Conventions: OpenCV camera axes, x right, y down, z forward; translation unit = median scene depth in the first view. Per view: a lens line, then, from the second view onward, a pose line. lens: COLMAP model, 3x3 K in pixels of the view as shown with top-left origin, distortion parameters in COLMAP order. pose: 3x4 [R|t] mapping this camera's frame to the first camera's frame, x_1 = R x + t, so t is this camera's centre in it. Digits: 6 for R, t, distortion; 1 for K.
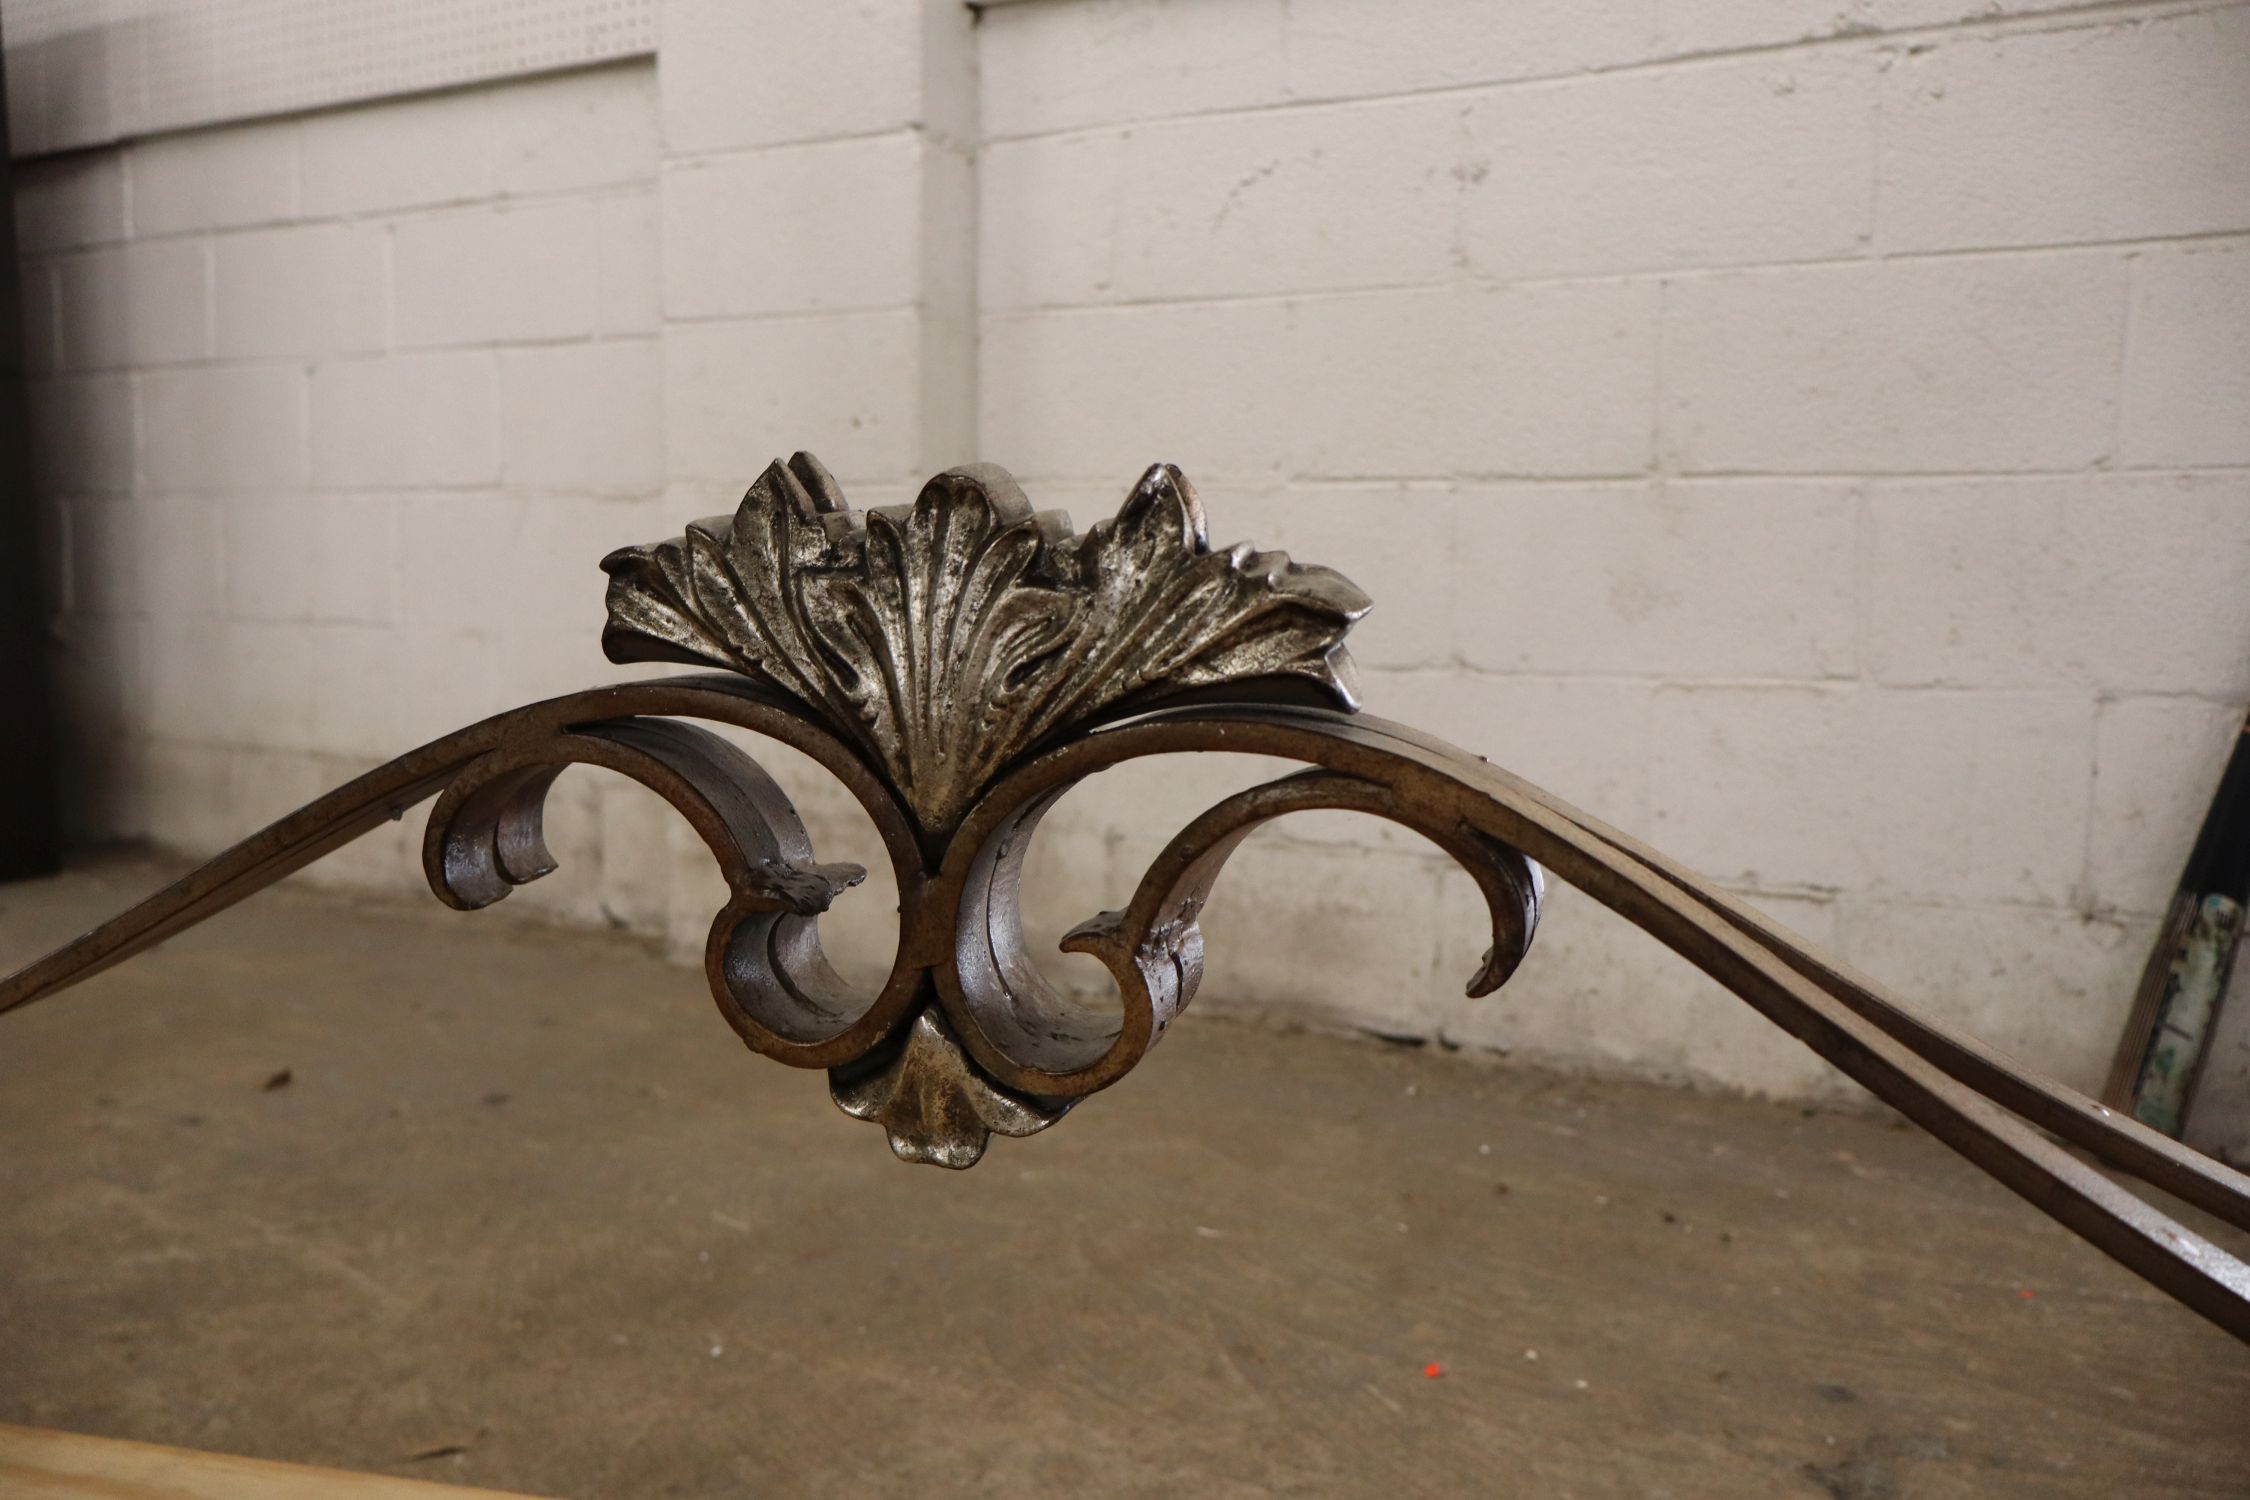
lens RADIAL K [[1859.0, 0, 1125.0], [0, 1859.0, 750.0], [0, 0, 1]] dist [0.005175, -0.012141]
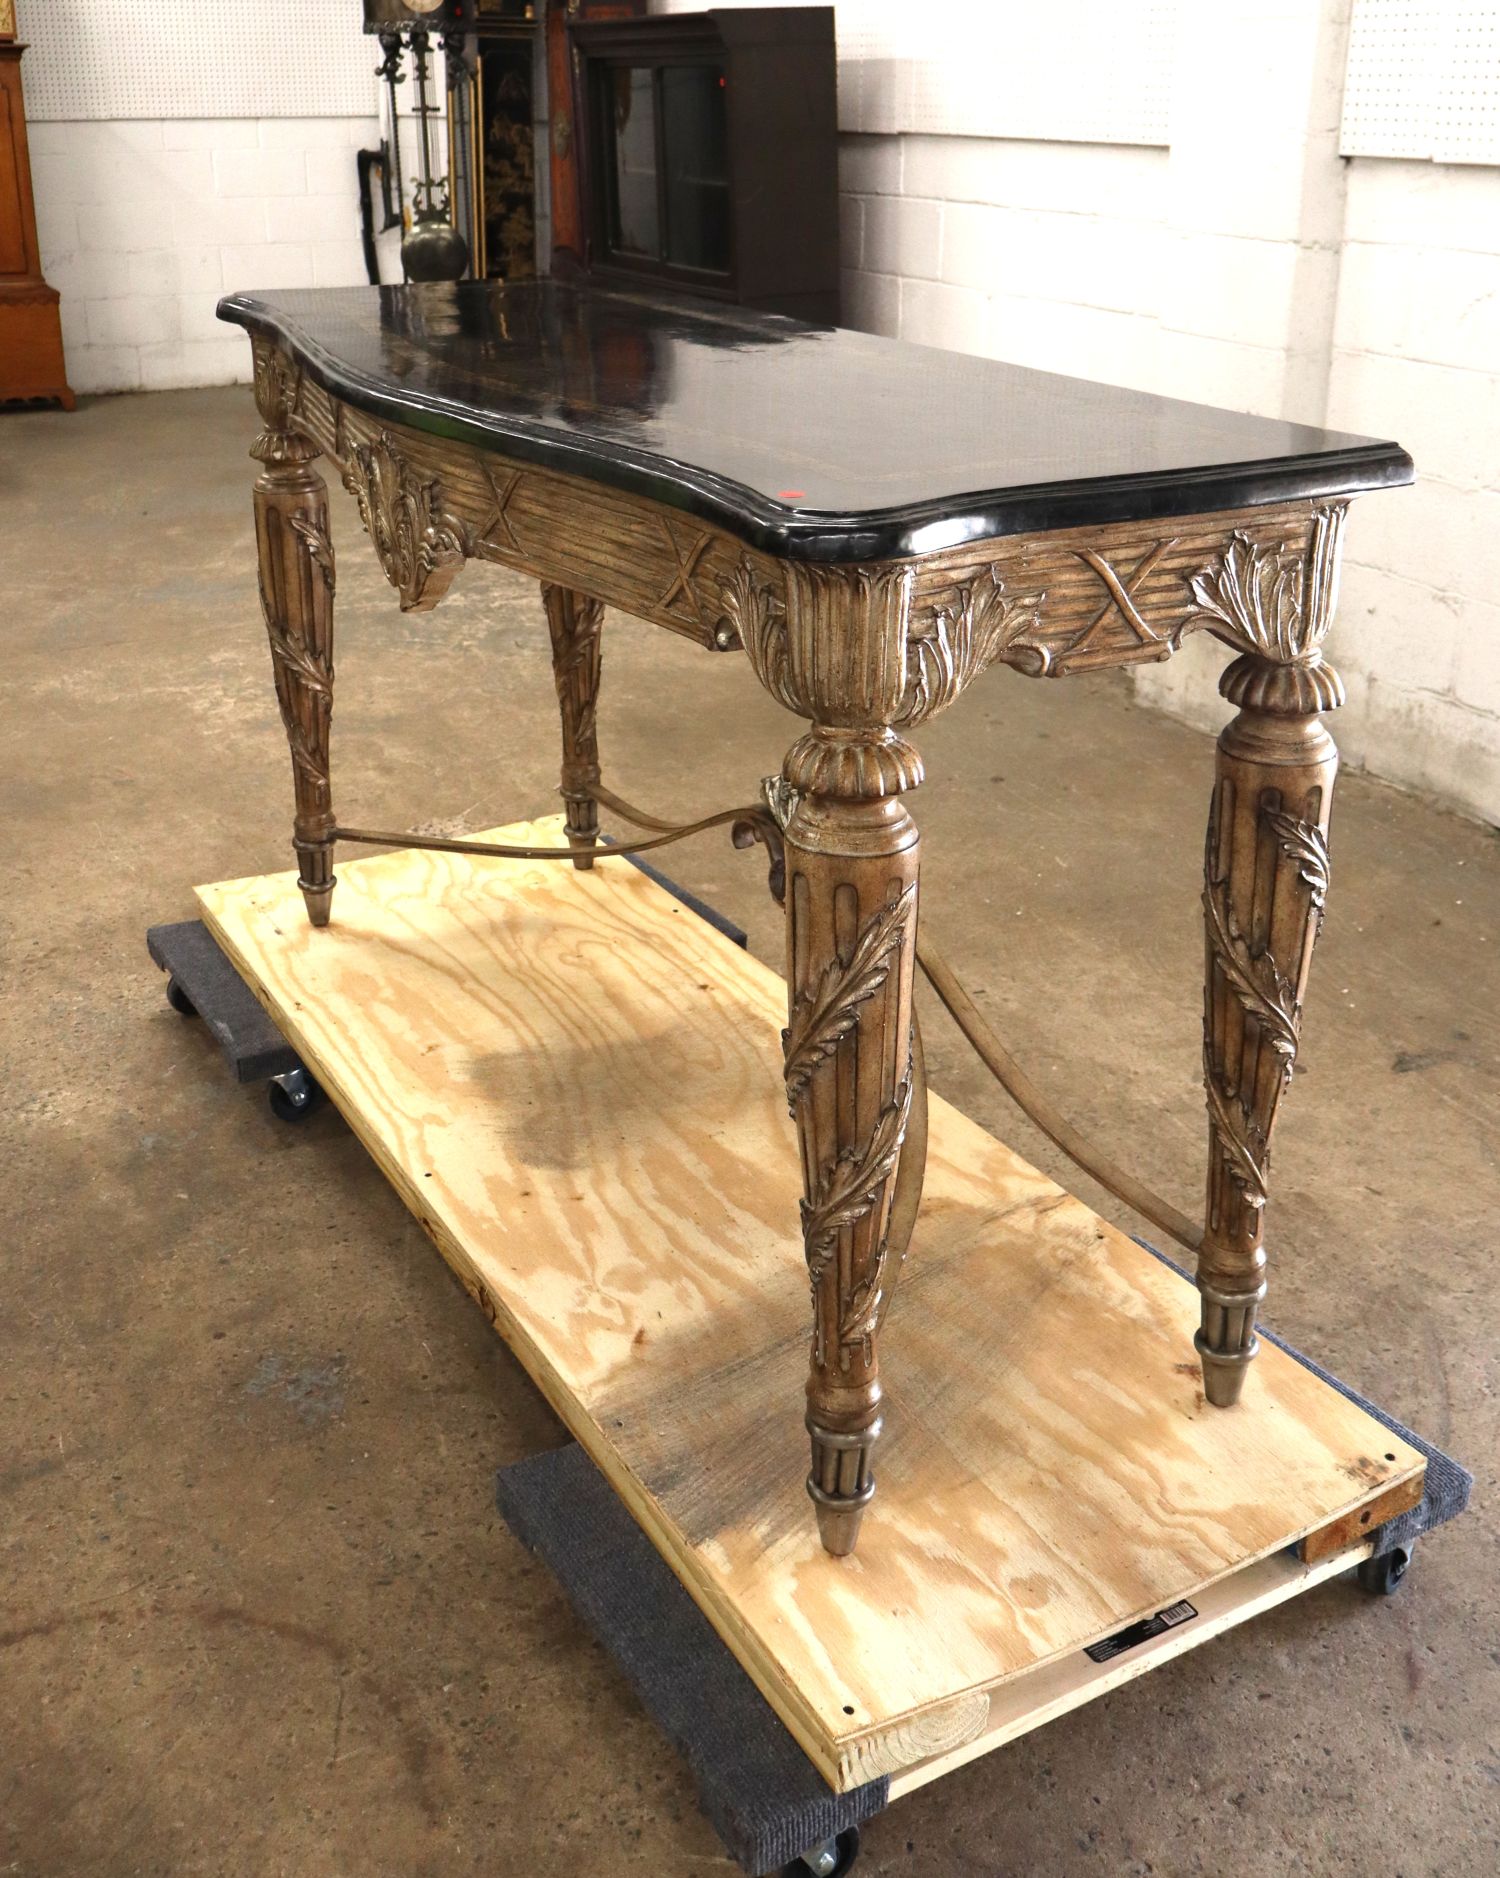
lens RADIAL K [[2143.0, 0, 750.0], [0, 2143.0, 939.0], [0, 0, 1]] dist [-0.003679, -0.005489]
pose [[0.824310, 0.216668, -0.523037, 0.593924], [-0.038731, 0.943285, 0.329716, -0.346866], [0.564812, -0.251531, 0.785952, -0.884834]]
